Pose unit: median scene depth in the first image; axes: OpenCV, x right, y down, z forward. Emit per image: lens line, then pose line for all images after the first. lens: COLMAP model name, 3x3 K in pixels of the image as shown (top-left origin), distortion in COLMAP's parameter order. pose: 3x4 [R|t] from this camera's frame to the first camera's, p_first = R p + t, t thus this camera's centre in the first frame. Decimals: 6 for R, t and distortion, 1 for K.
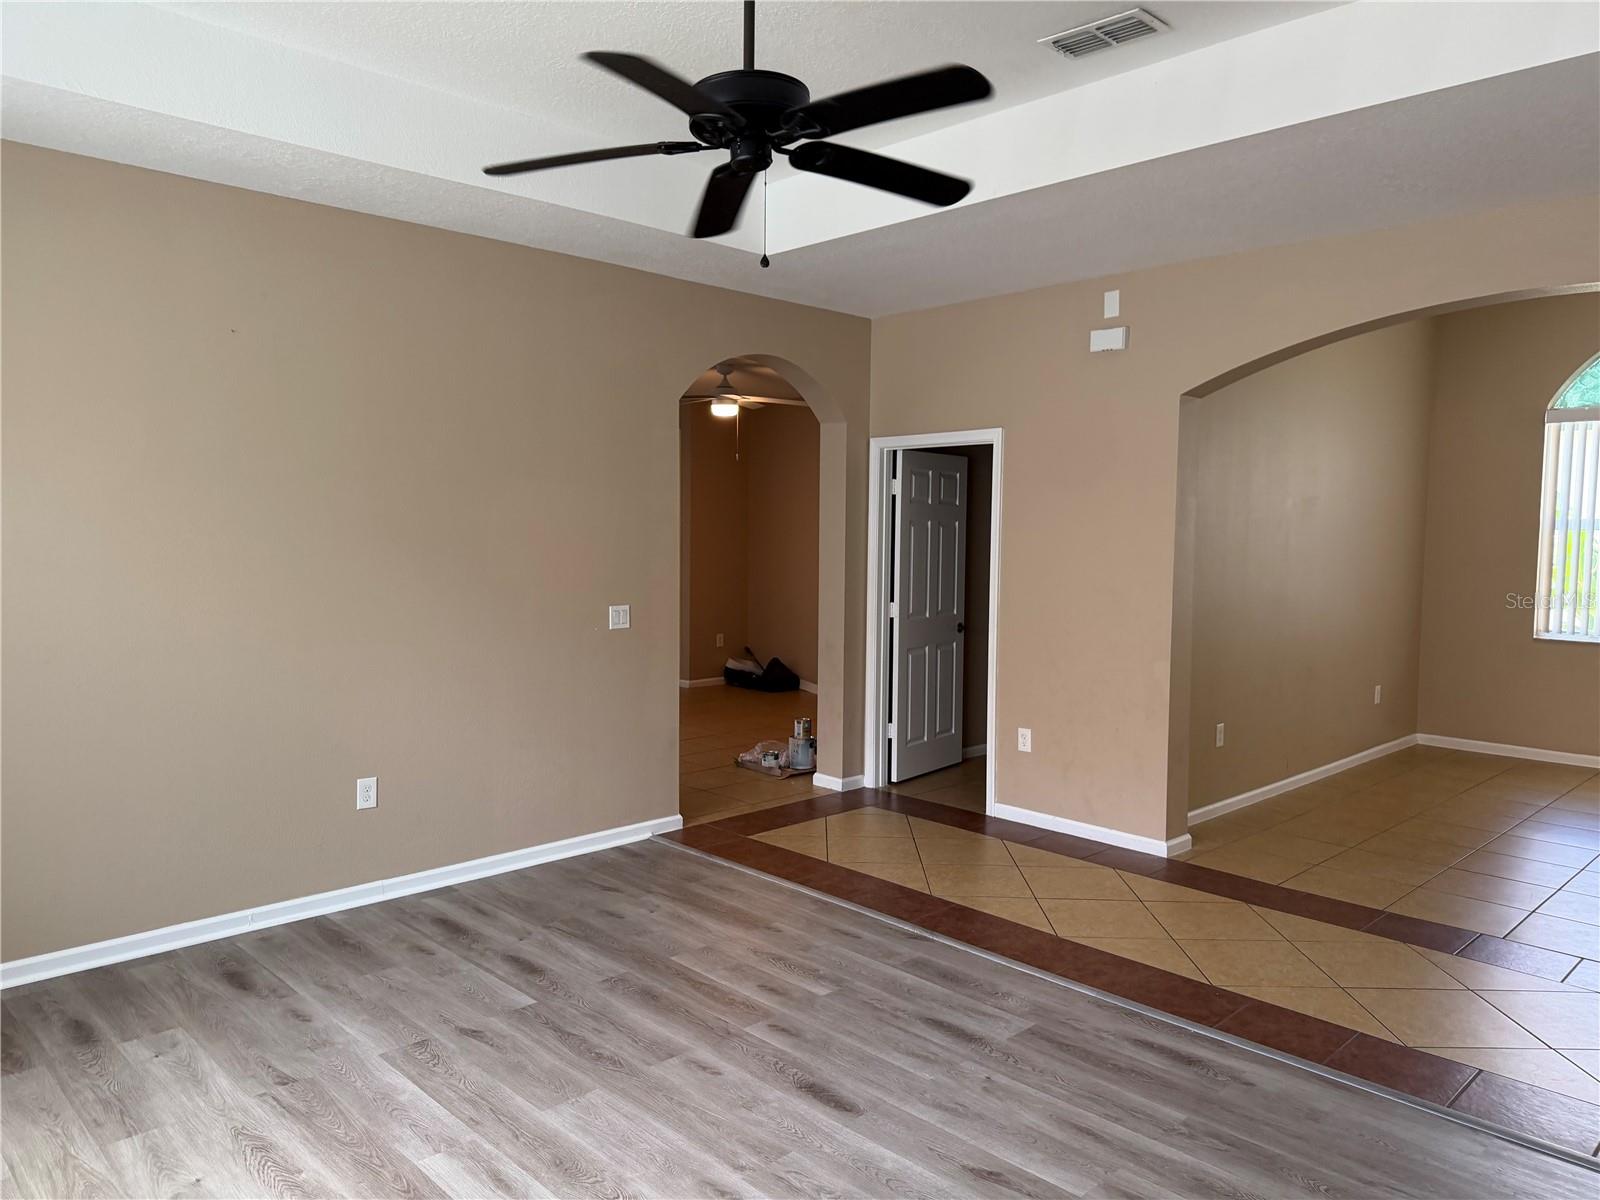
lens RADIAL K [[1123.4, 0, 800.0], [0, 1123.4, 600.0], [0, 0, 1]] dist [0.097105, -0.072204]
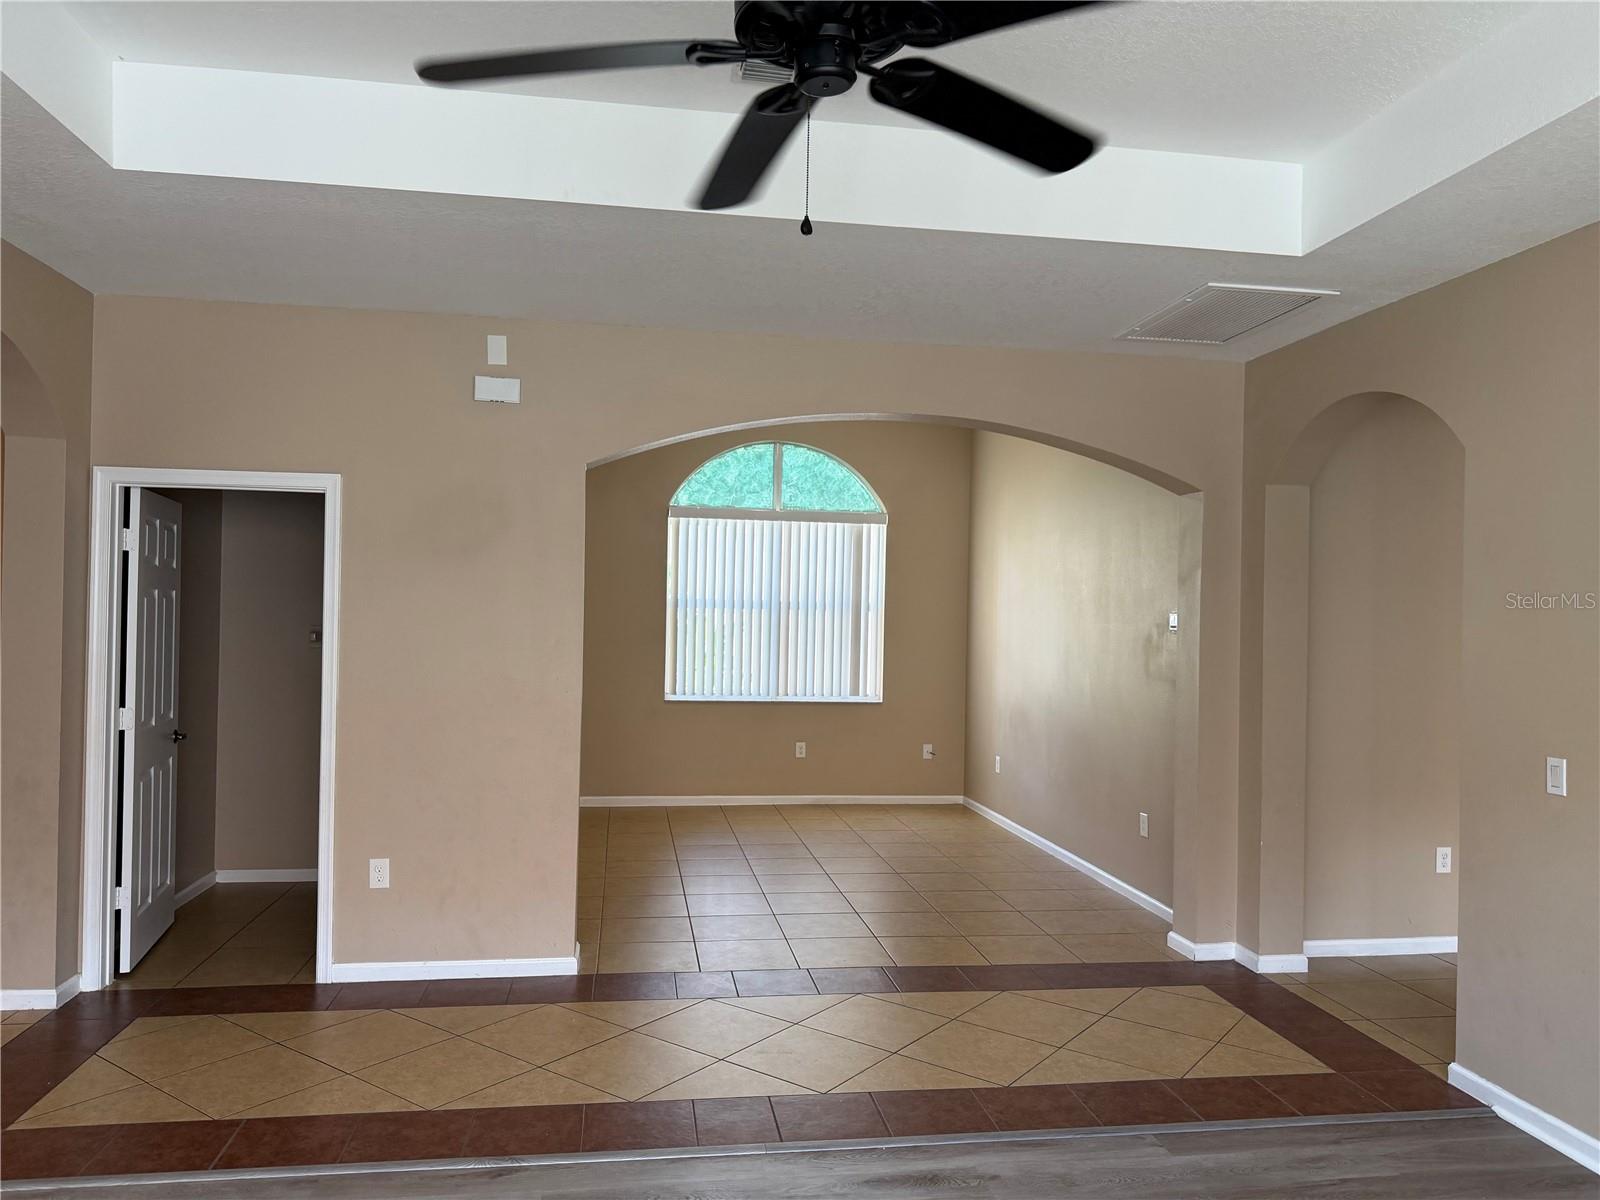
lens RADIAL K [[1136.1, 0, 800.0], [0, 1136.1, 600.0], [0, 0, 1]] dist [0.089119, -0.087584]
pose [[0.588444, 0.010413, 0.808471, -0.270630], [0.037806, 0.998469, -0.040377, -0.021317], [-0.807654, 0.054325, 0.587149, 0.274977]]
